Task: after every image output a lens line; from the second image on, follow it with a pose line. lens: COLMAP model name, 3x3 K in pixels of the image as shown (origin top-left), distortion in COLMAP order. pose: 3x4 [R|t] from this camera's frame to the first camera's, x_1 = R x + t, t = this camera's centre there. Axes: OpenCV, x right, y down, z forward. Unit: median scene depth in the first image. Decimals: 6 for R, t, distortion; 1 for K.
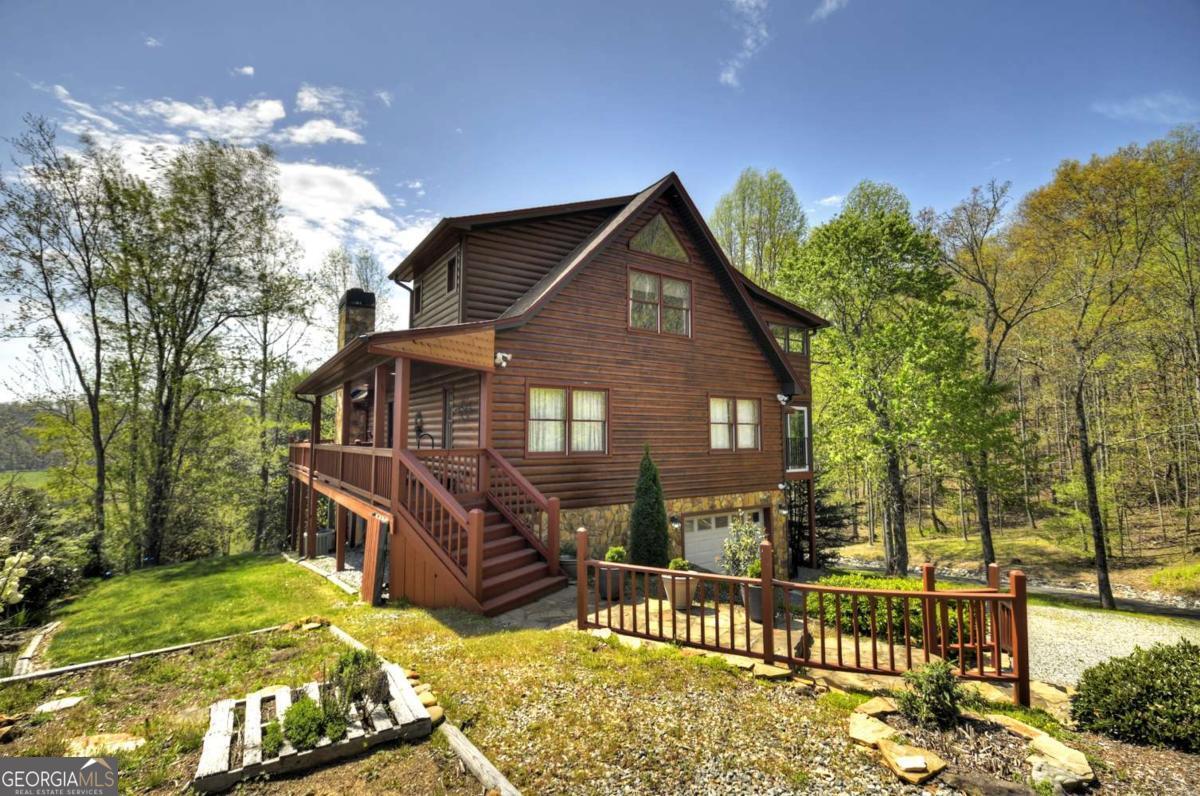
lens RADIAL K [[527.3, 0, 594.1], [0, 527.3, 406.1], [0, 0, 1]] dist [0.003589, -0.004817]
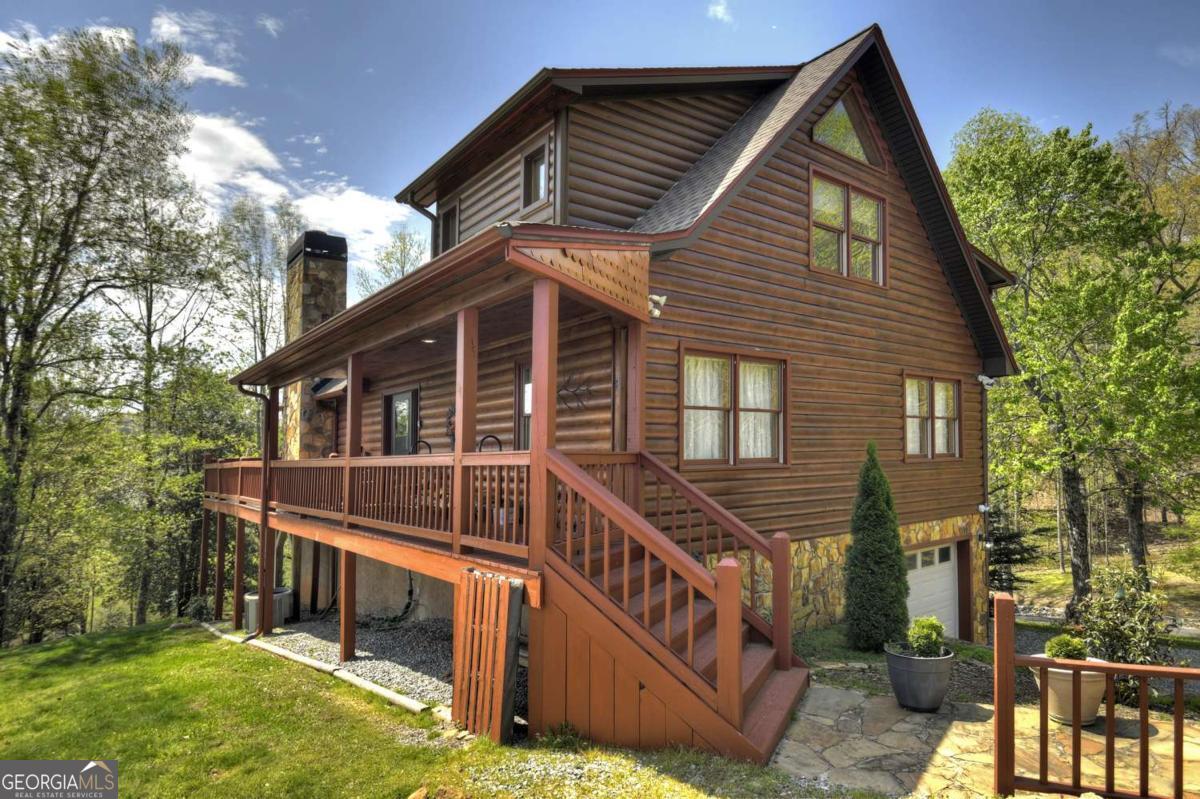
lens RADIAL K [[646.0, 0, 601.8], [0, 646.0, 428.6], [0, 0, 1]] dist [-0.002189, -0.000243]
pose [[0.996898, -0.012495, 0.077704, -0.248297], [0.011319, 0.999815, 0.015561, 0.033813], [-0.077885, -0.014633, 0.996855, 0.232617]]
